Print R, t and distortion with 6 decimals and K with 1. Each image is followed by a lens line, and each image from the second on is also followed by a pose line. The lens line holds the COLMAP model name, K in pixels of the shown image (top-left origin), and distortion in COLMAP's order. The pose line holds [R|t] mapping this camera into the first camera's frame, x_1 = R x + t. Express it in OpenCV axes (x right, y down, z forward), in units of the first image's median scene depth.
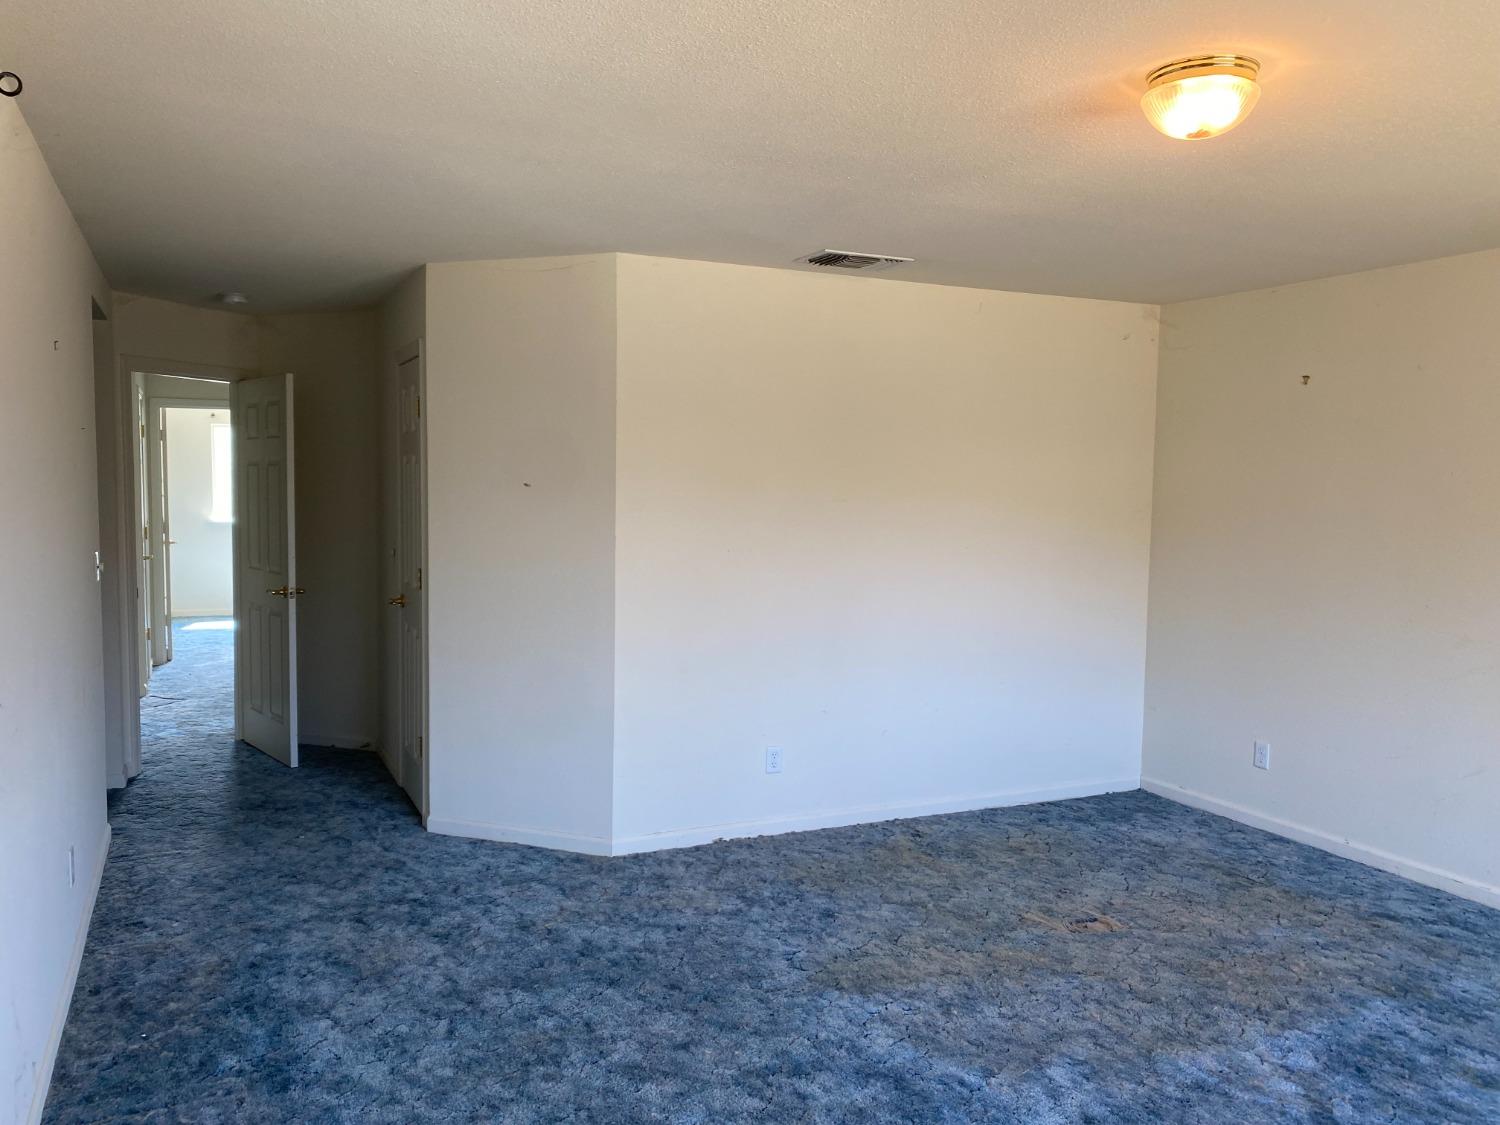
lens RADIAL K [[1176.3, 0, 750.0], [0, 1176.3, 562.5], [0, 0, 1]] dist [0.013714, 0.003252]
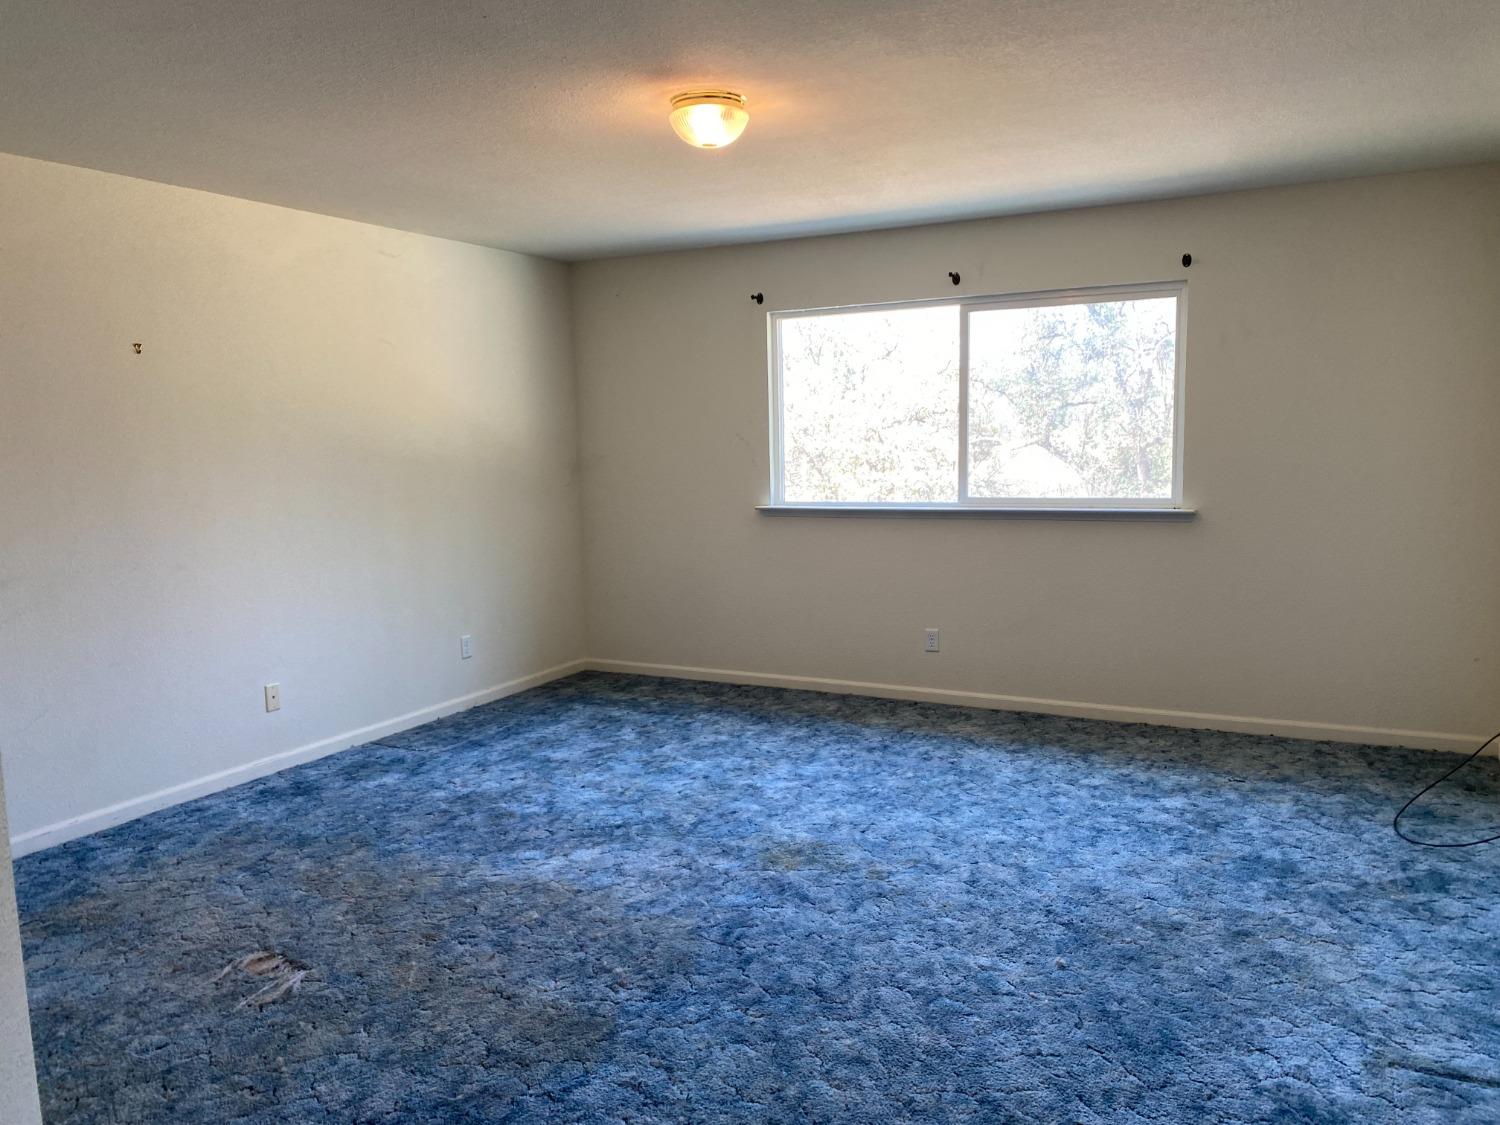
lens RADIAL K [[1176.3, 0, 750.0], [0, 1176.3, 562.5], [0, 0, 1]] dist [0.013714, 0.003252]
pose [[-0.588594, -0.101359, 0.802049, -0.506853], [0.078317, 0.980293, 0.181359, -0.072859], [-0.804626, 0.169561, -0.569057, 1.162632]]
